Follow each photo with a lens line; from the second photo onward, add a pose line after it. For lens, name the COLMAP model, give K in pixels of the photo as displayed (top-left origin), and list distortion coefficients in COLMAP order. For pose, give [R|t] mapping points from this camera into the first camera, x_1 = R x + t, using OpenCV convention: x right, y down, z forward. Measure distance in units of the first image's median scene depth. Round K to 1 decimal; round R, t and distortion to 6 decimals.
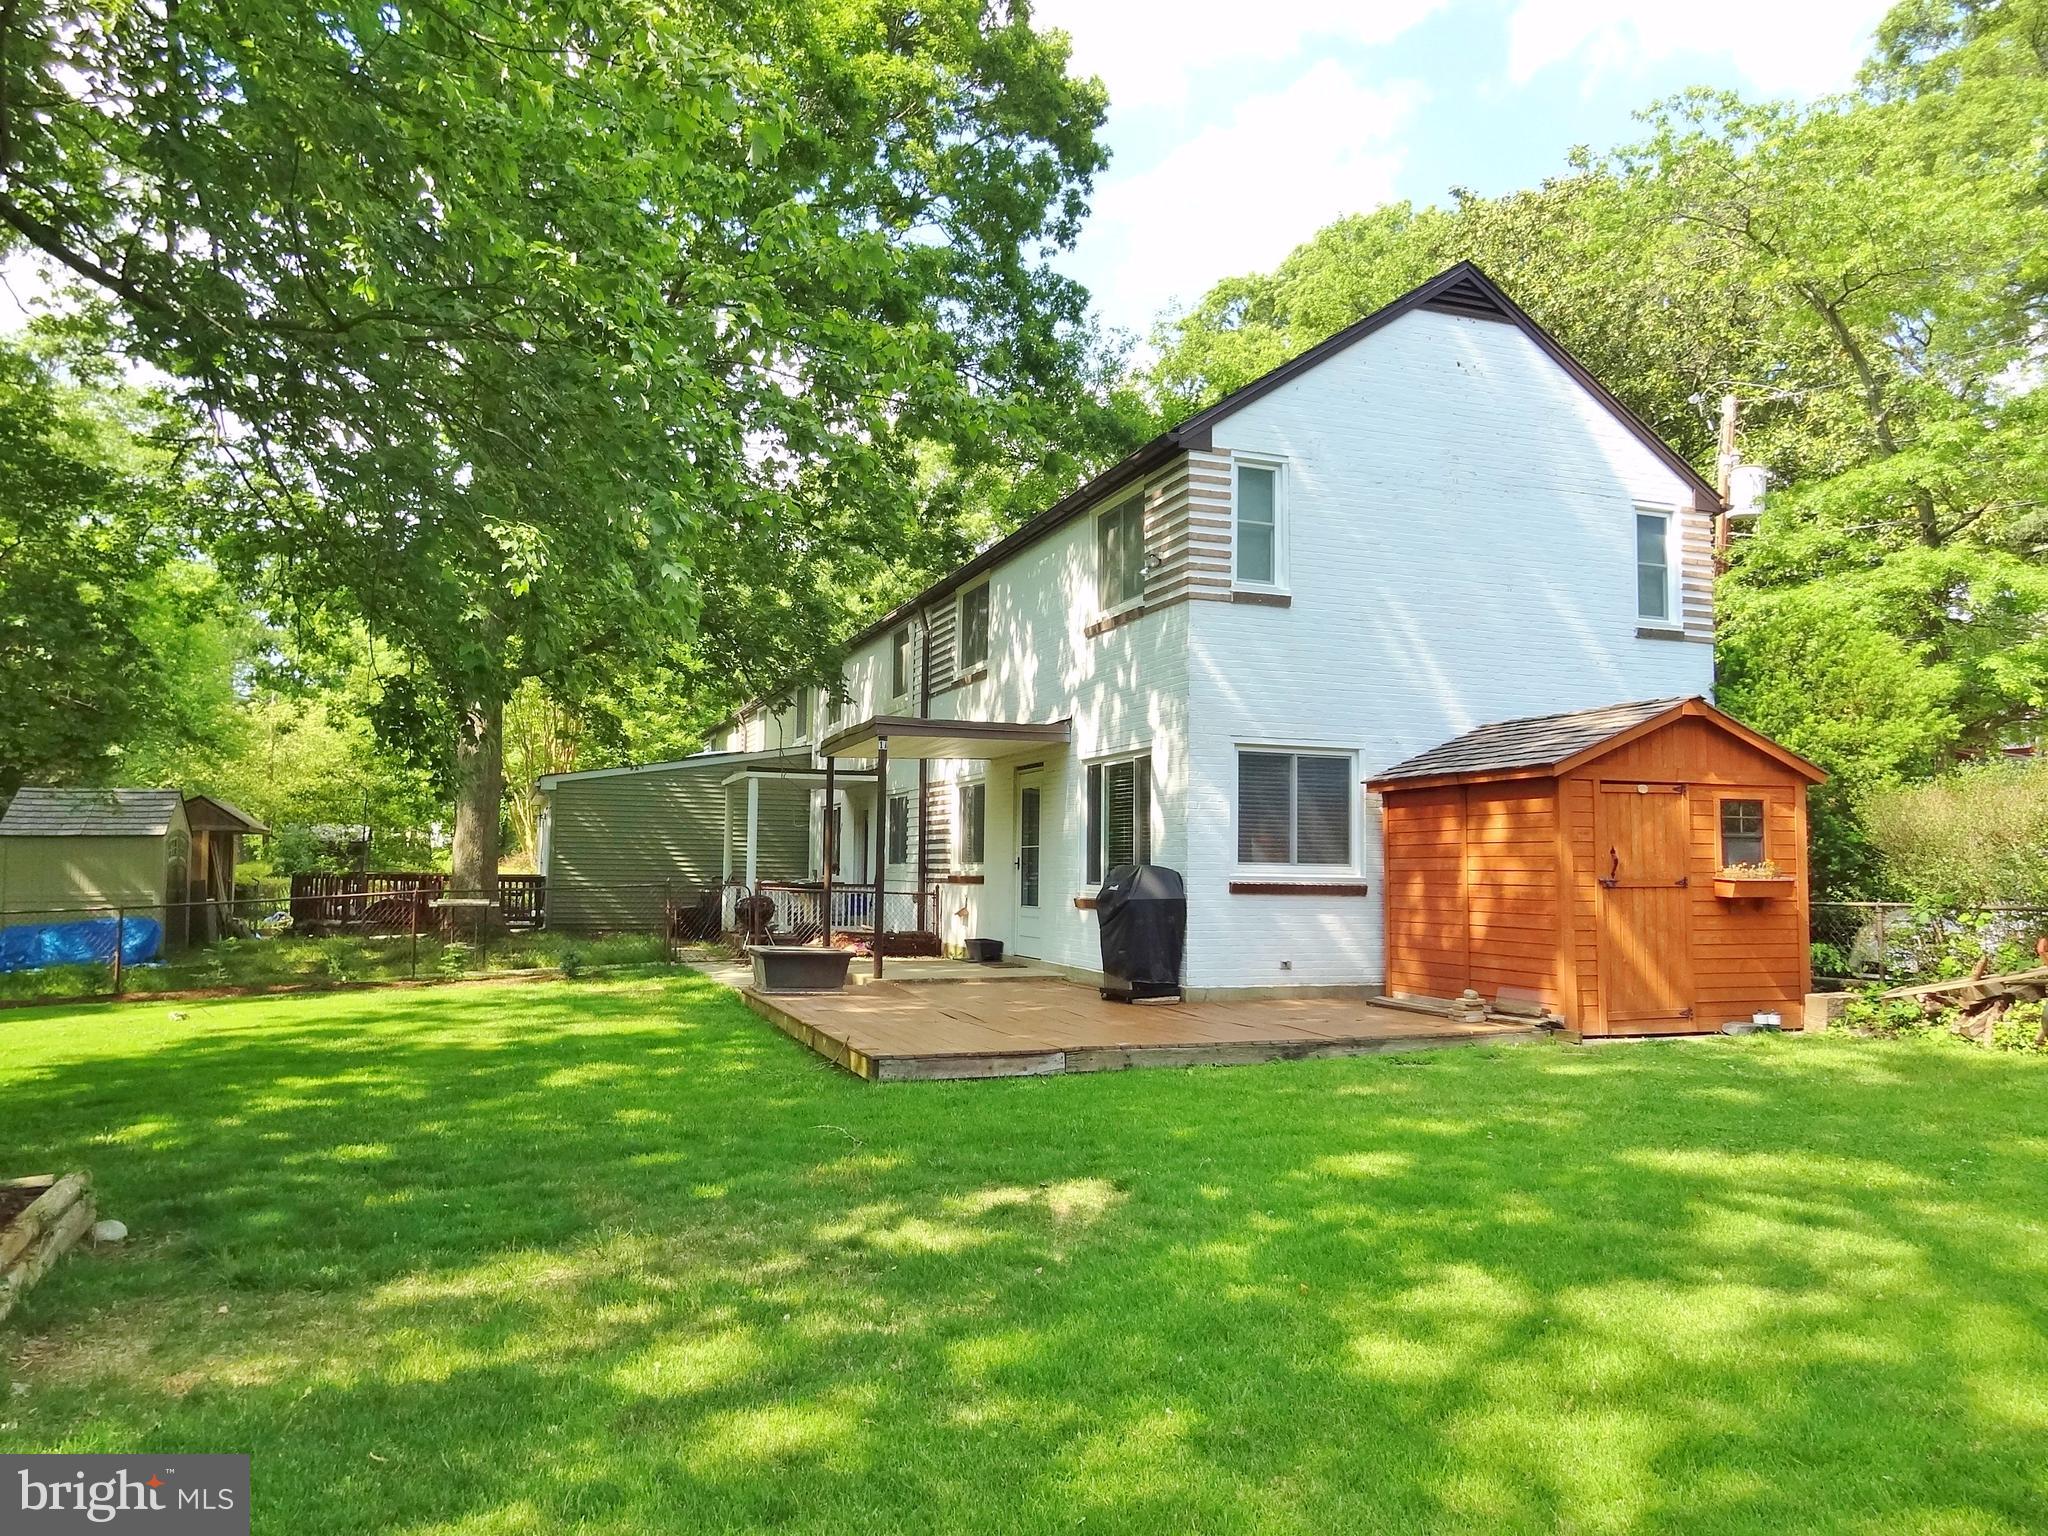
lens RADIAL K [[1418.1, 0, 879.4], [0, 1418.1, 766.0], [0, 0, 1]] dist [0.010324, 0.001857]
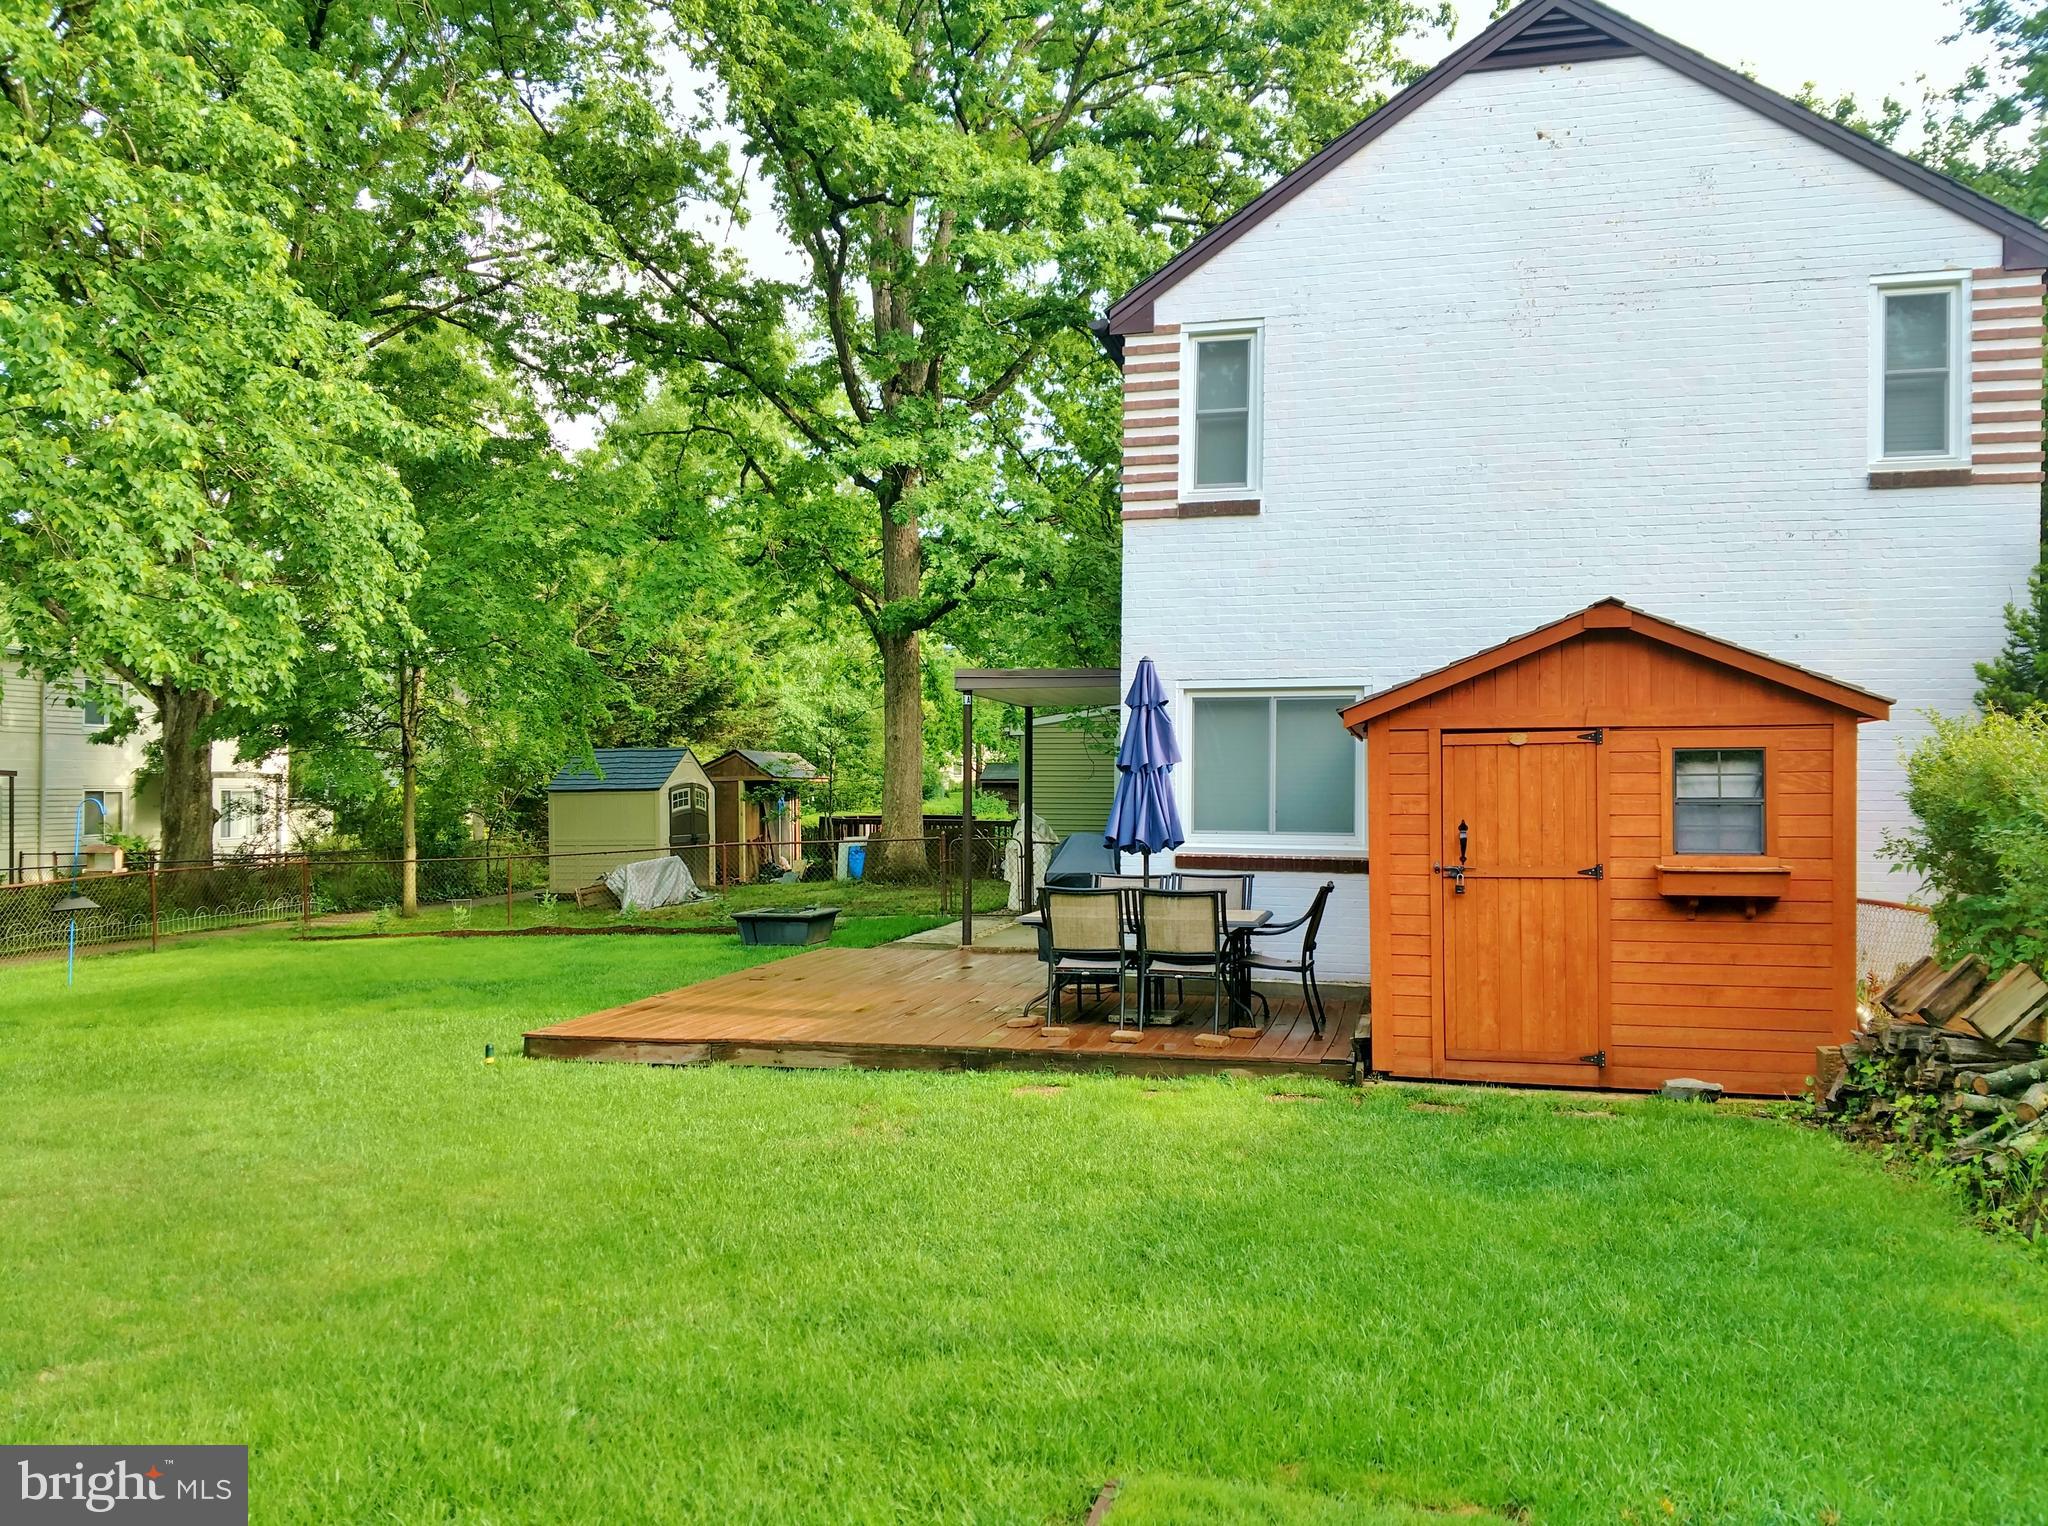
lens RADIAL K [[1575.7, 0, 1033.2], [0, 1575.7, 772.8], [0, 0, 1]] dist [0.151401, -0.211685]
pose [[0.845231, -0.018944, -0.534065, 0.650580], [0.047267, 0.998105, 0.039402, -0.008147], [0.532306, -0.058547, 0.844525, 0.174066]]
